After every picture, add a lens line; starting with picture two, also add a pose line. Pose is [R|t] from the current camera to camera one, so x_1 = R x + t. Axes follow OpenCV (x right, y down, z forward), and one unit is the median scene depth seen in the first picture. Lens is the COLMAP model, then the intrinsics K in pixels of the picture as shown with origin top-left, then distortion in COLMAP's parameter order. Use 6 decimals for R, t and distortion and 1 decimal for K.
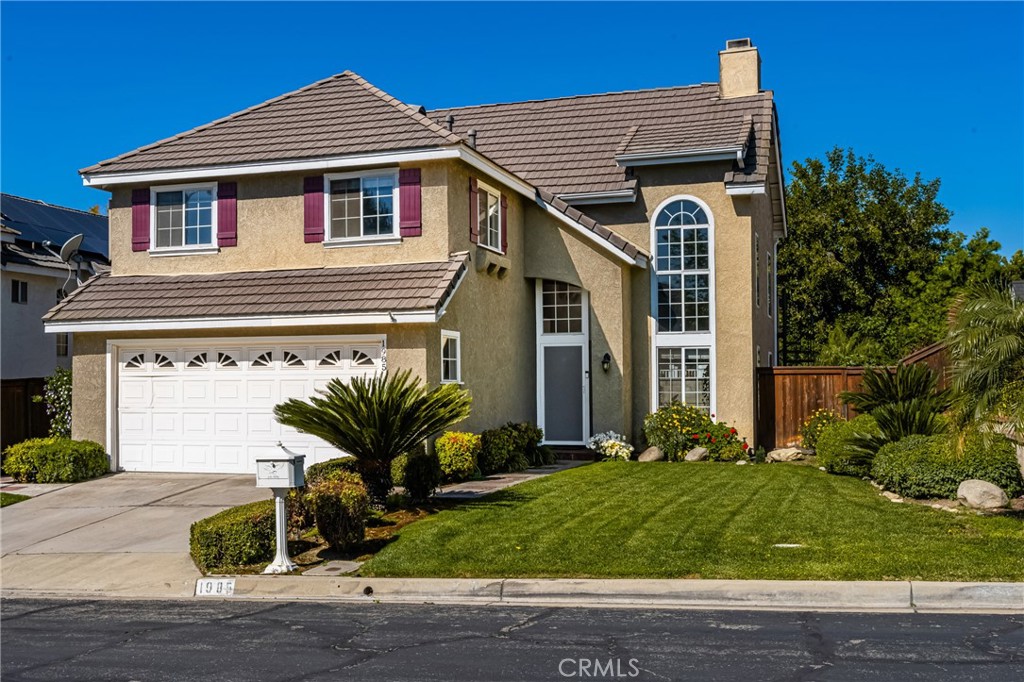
lens RADIAL K [[1166.7, 0, 512.1], [0, 1166.7, 343.6], [0, 0, 1]] dist [0.007592, 0.000000]
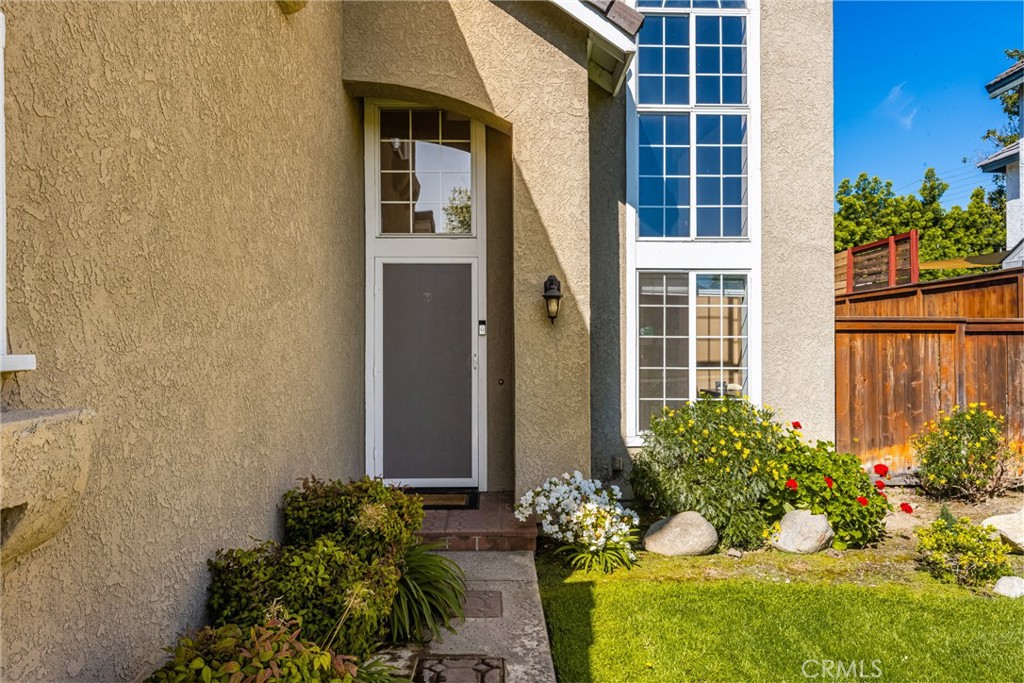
lens RADIAL K [[736.3, 0, 508.9], [0, 736.3, 337.0], [0, 0, 1]] dist [0.012815, 0.001690]
pose [[0.955752, 0.007035, 0.294088, -0.009016], [-0.016294, 0.999445, 0.029048, 0.022068], [-0.293720, -0.032554, 0.955337, 0.740105]]
